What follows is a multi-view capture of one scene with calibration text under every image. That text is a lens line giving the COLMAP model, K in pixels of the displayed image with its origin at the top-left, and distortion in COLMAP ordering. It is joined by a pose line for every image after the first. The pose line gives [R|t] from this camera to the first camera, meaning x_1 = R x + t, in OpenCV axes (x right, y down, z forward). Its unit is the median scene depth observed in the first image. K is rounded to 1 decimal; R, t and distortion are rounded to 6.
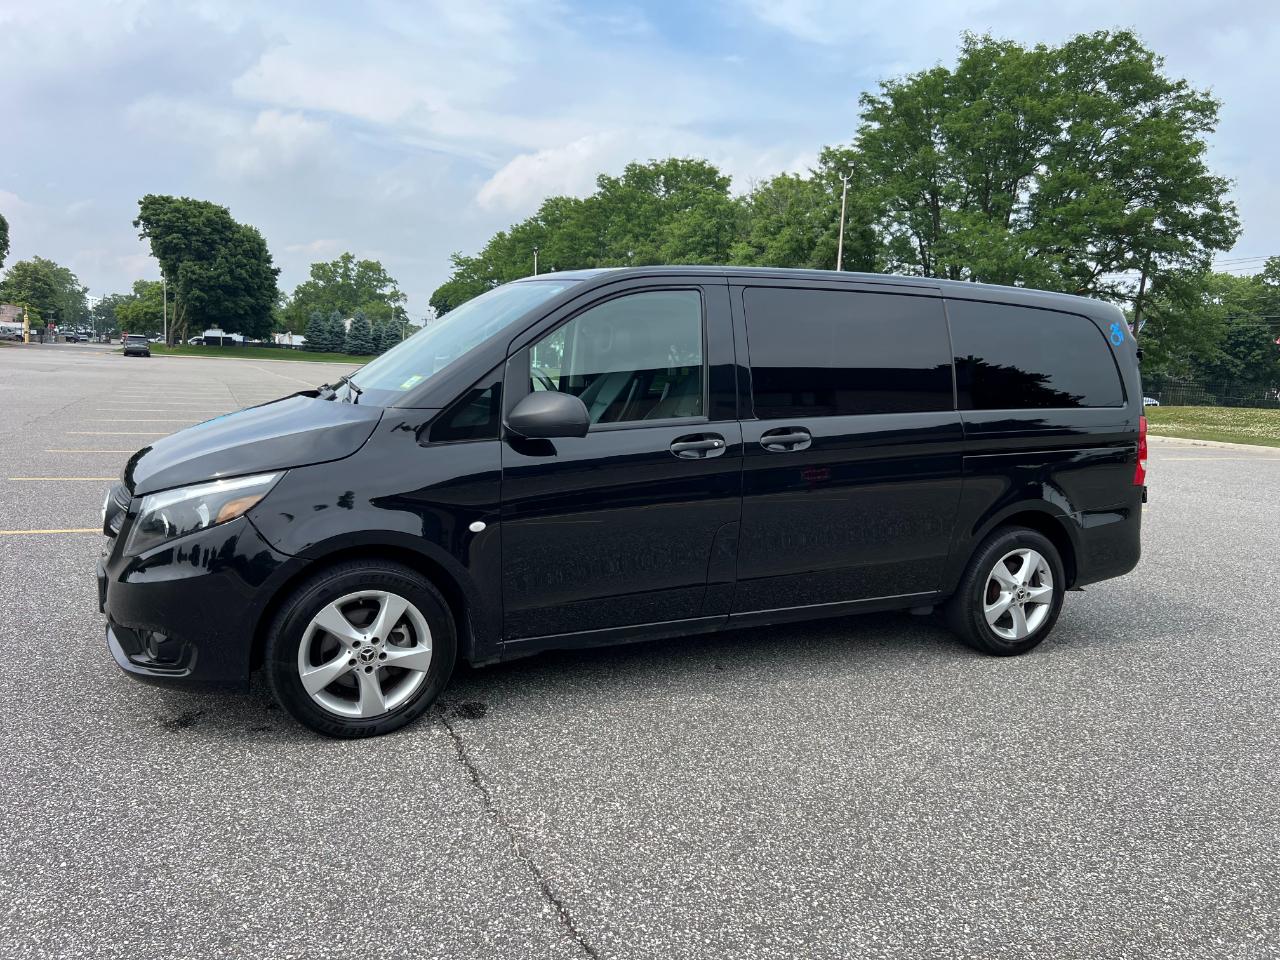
lens RADIAL K [[944.4, 0, 640.0], [0, 944.4, 480.0], [0, 0, 1]] dist [0.055565, -0.064076]
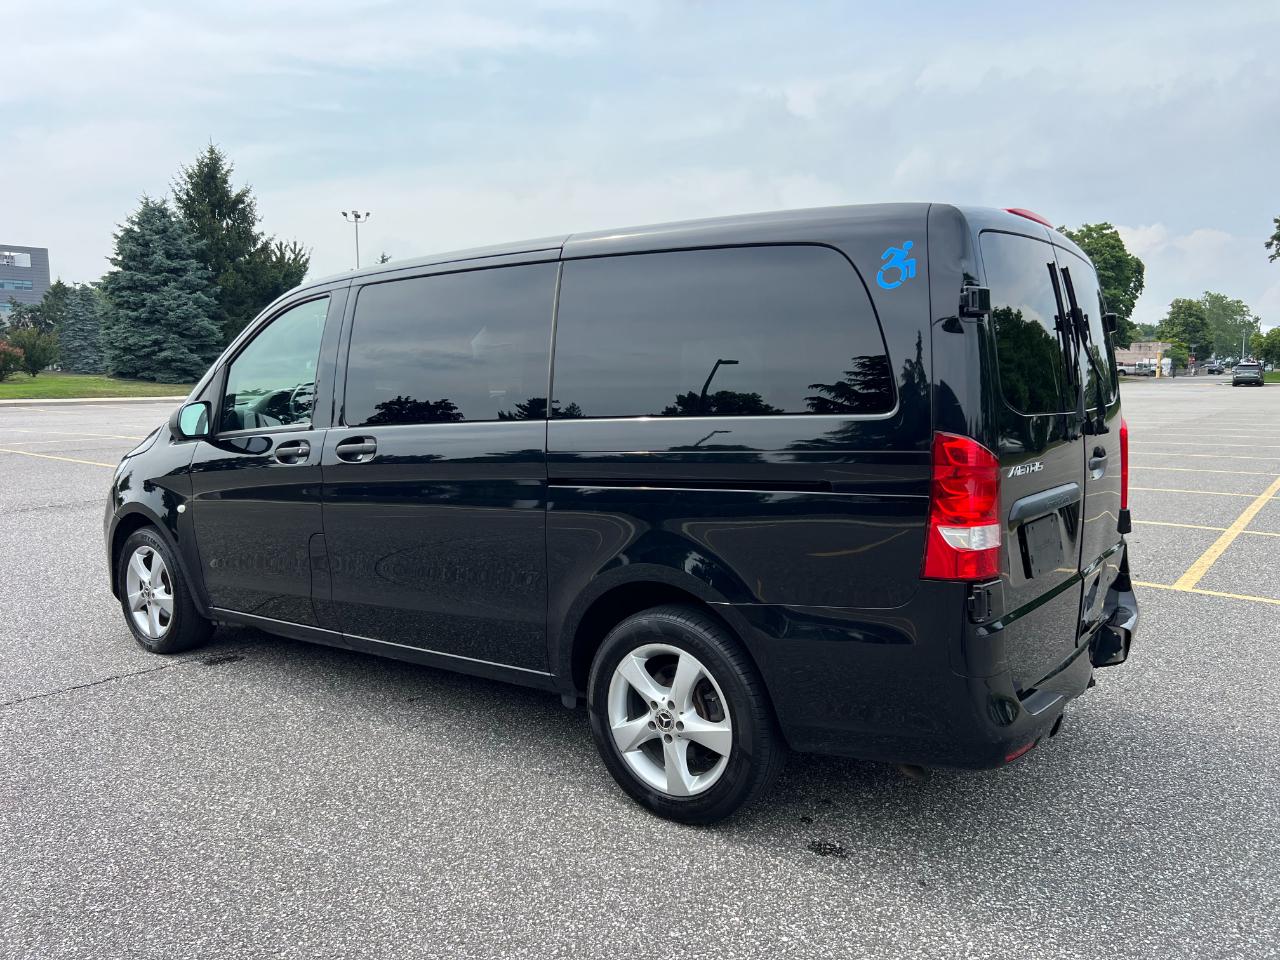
lens RADIAL K [[952.6, 0, 640.0], [0, 952.6, 480.0], [0, 0, 1]] dist [0.076605, -0.083673]
pose [[0.463437, 0.047481, -0.884857, 0.092249], [-0.078727, 0.996821, 0.012256, -0.003875], [0.882626, 0.063982, 0.465702, 0.068586]]
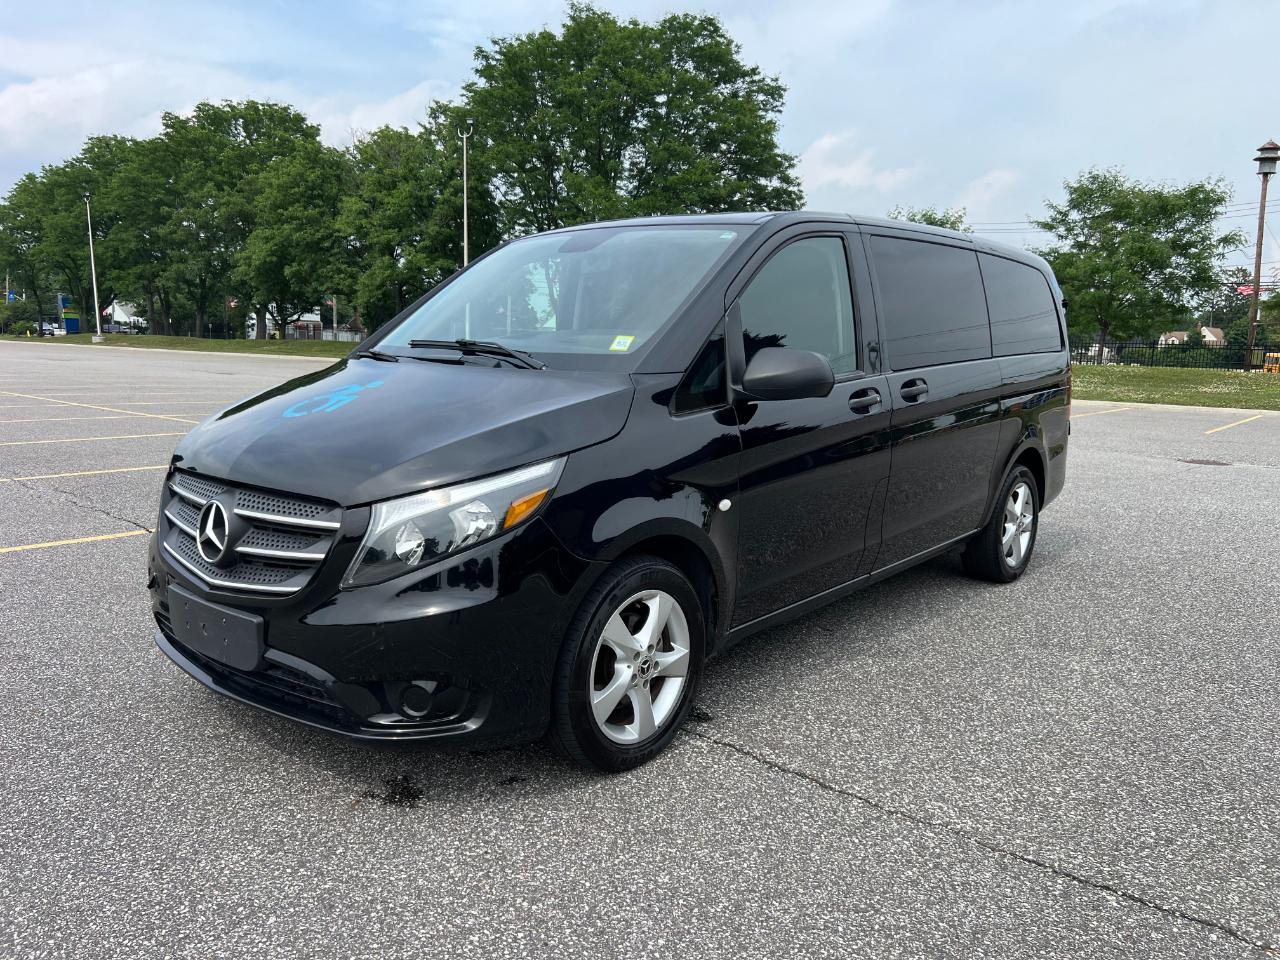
lens RADIAL K [[944.4, 0, 640.0], [0, 944.4, 480.0], [0, 0, 1]] dist [0.055565, -0.064076]
pose [[0.912568, -0.085103, 0.399971, -0.042742], [0.069185, 0.996136, 0.054099, -0.001927], [-0.403030, -0.021697, 0.914930, 0.016188]]
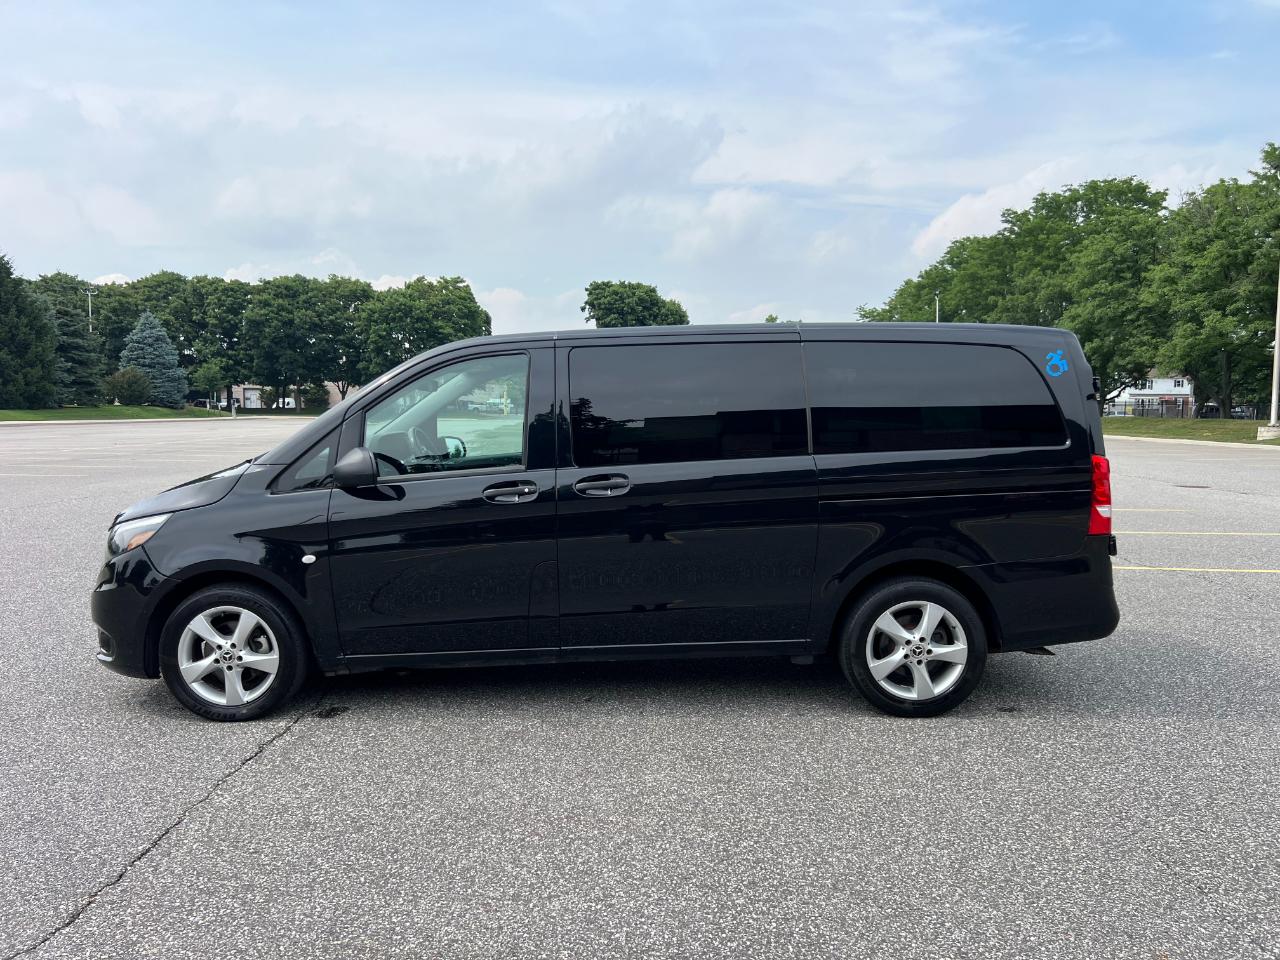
lens RADIAL K [[944.4, 0, 640.0], [0, 944.4, 480.0], [0, 0, 1]] dist [0.055565, -0.064076]
pose [[0.904253, -0.014796, -0.426740, 0.054840], [-0.008566, 0.998570, -0.052775, 0.000604], [0.426910, 0.051378, 0.902833, 0.004234]]
